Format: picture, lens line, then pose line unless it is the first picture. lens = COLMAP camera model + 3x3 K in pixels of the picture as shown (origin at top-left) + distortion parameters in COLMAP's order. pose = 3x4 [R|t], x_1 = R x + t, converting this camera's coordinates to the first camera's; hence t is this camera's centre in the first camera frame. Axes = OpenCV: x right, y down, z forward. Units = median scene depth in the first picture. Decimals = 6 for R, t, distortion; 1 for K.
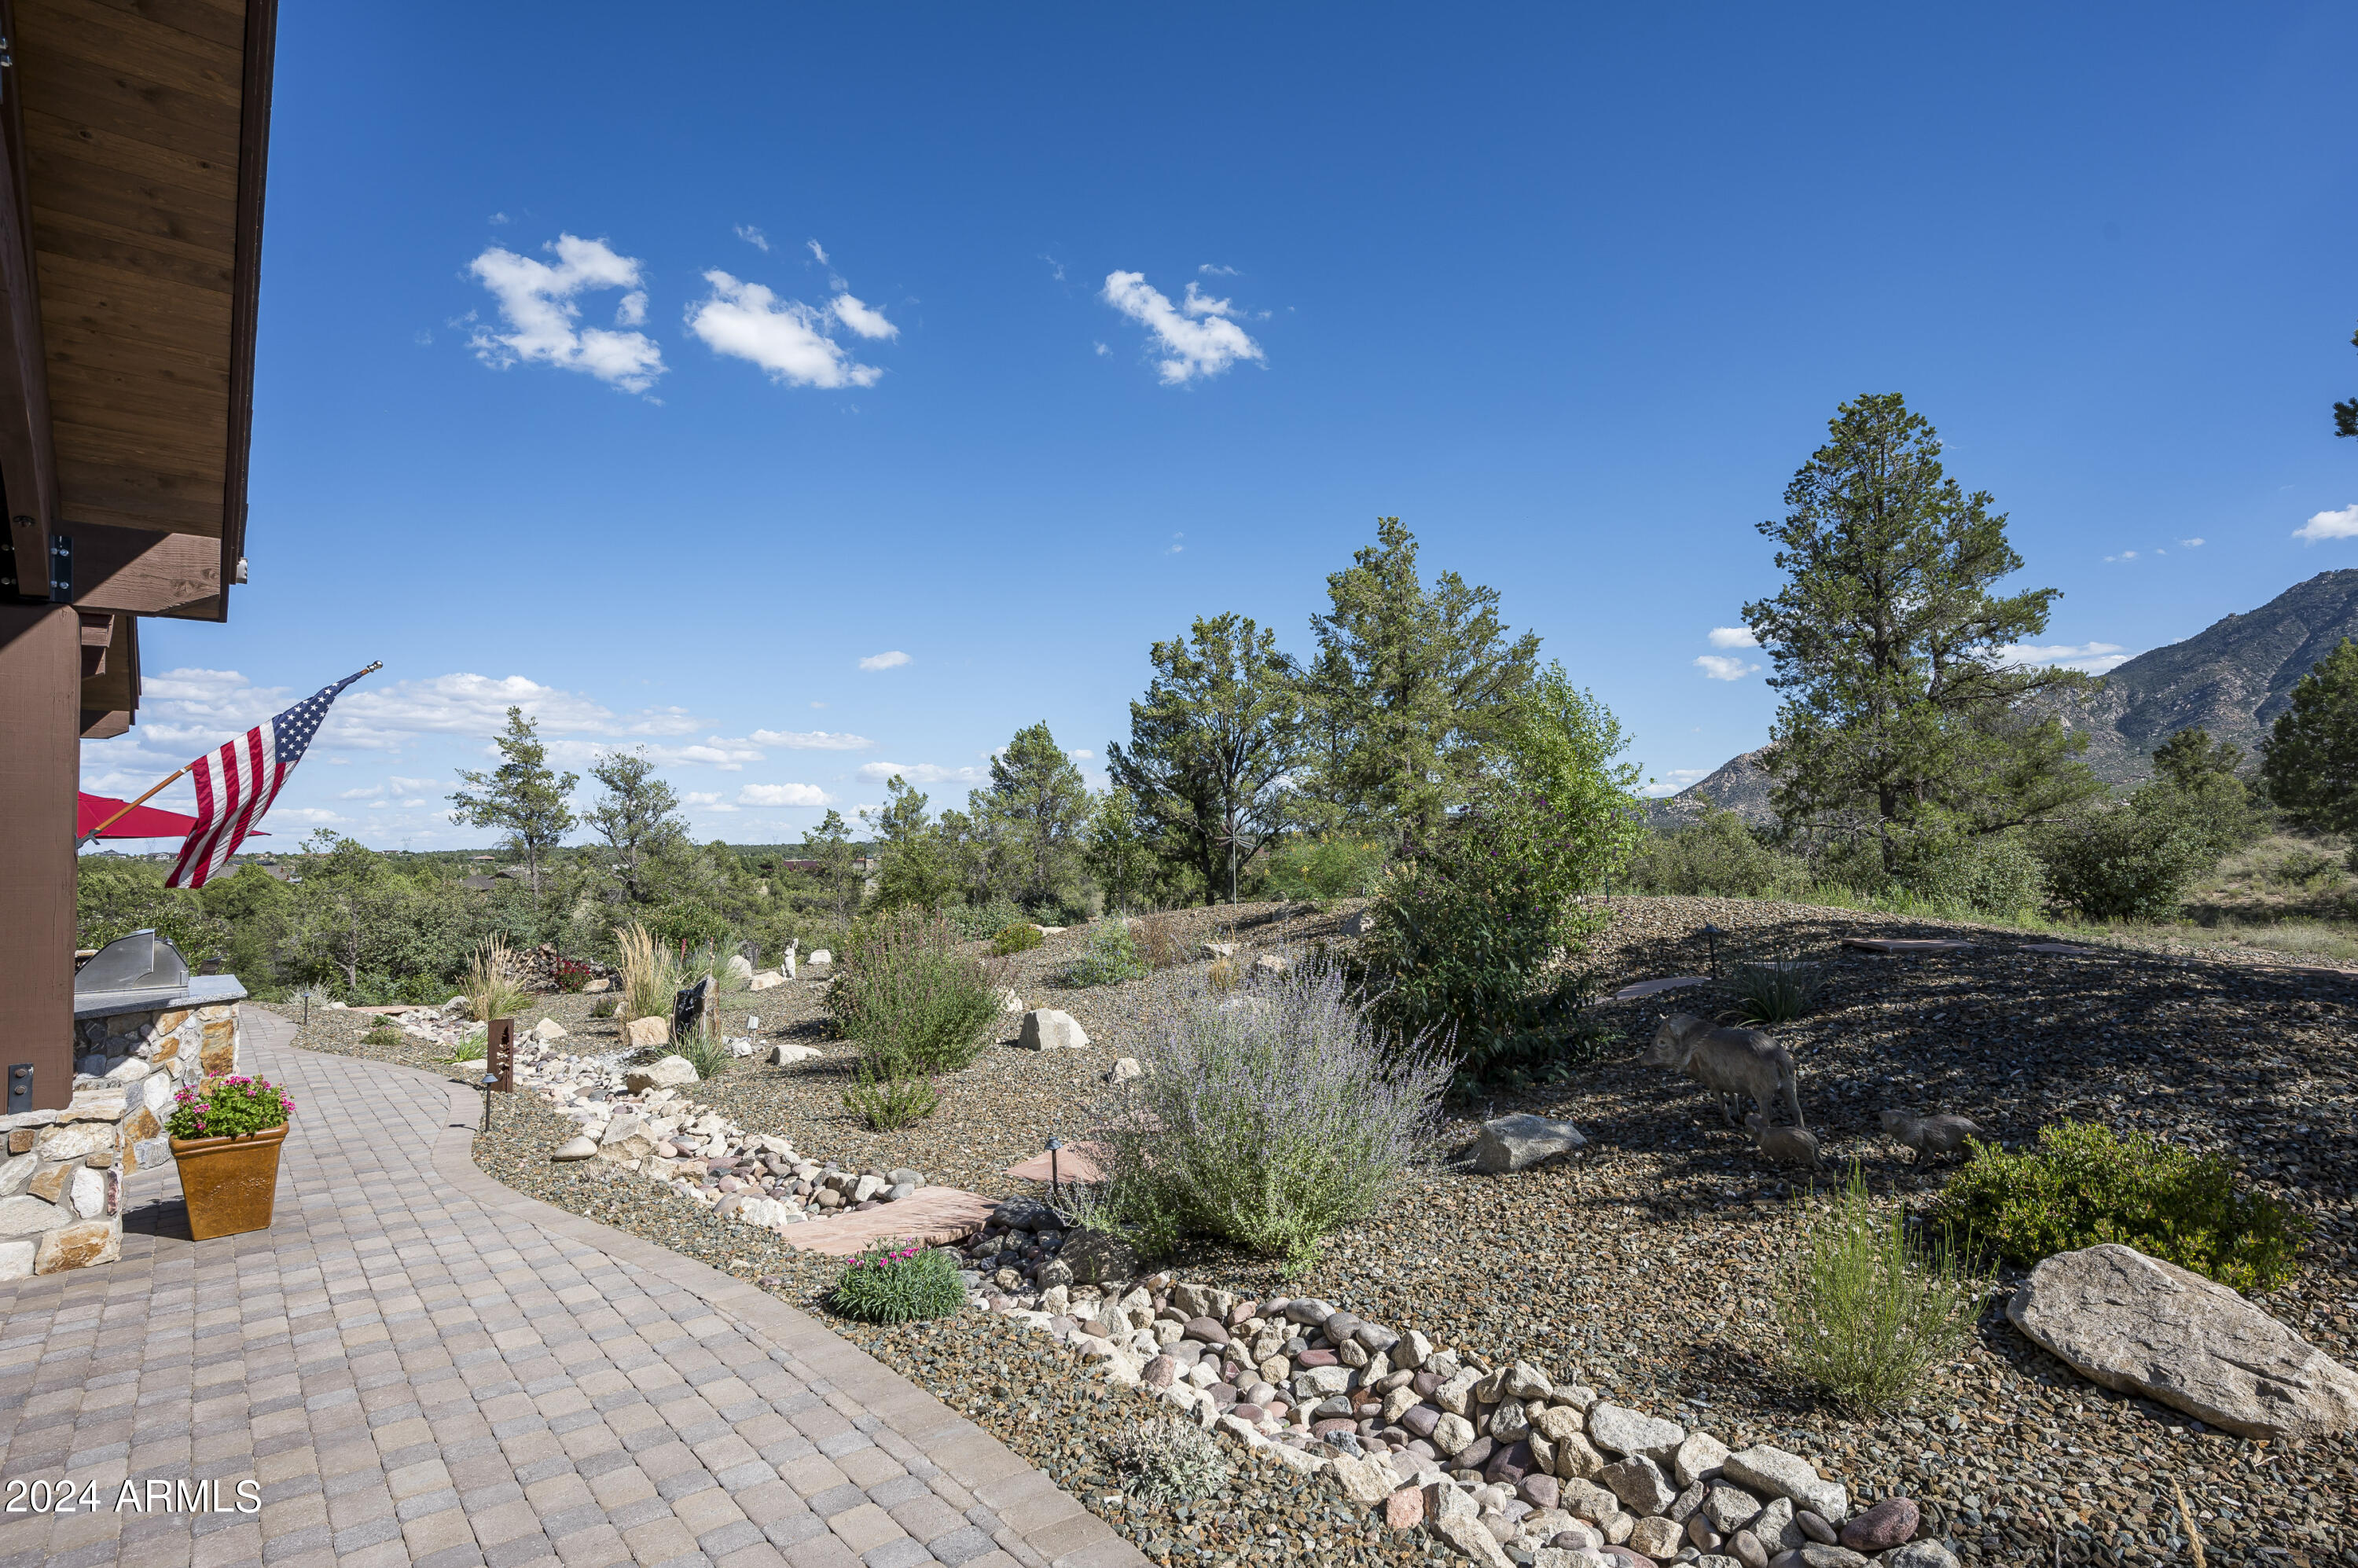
lens RADIAL K [[1165.6, 0, 1179.0], [0, 1165.6, 784.0], [0, 0, 1]] dist [-0.002213, -0.000735]
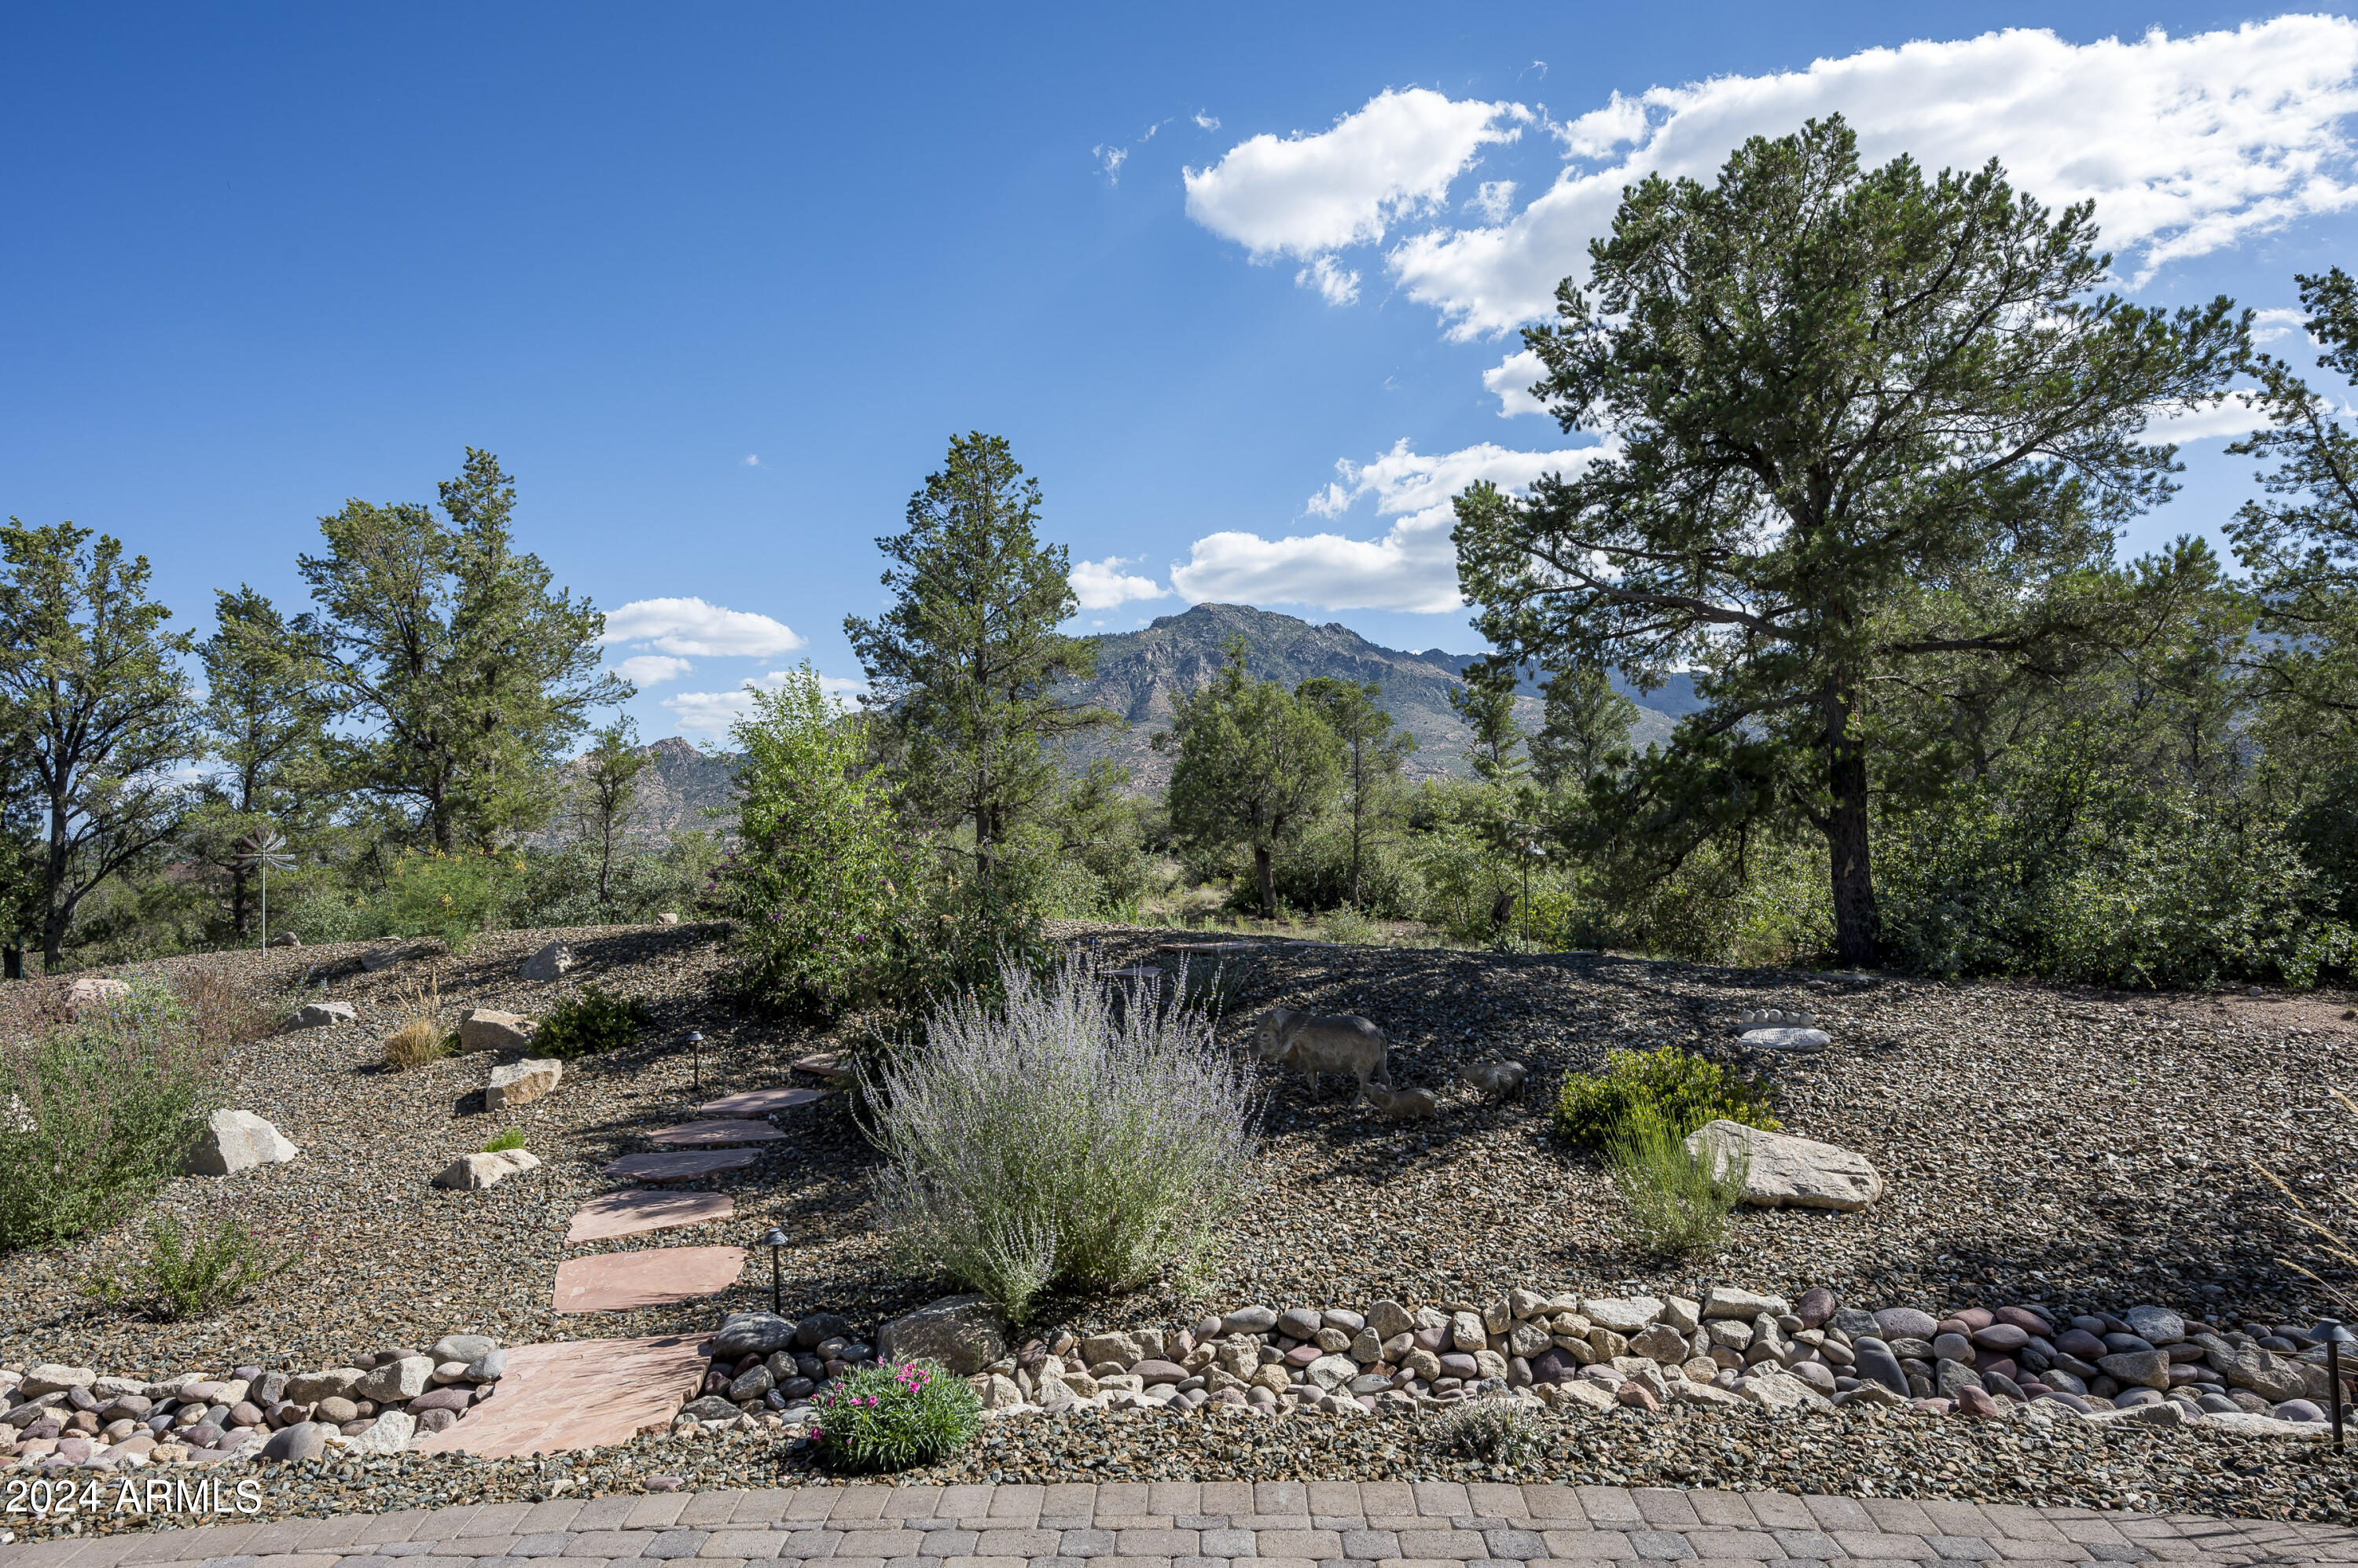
lens RADIAL K [[1318.9, 0, 1179.0], [0, 1318.9, 784.0], [0, 0, 1]] dist [-0.004169, -0.000844]
pose [[0.704514, 0.040133, 0.708554, -0.460474], [-0.031939, 0.999181, -0.024837, 0.015382], [-0.708971, -0.005132, 0.705219, 0.155548]]
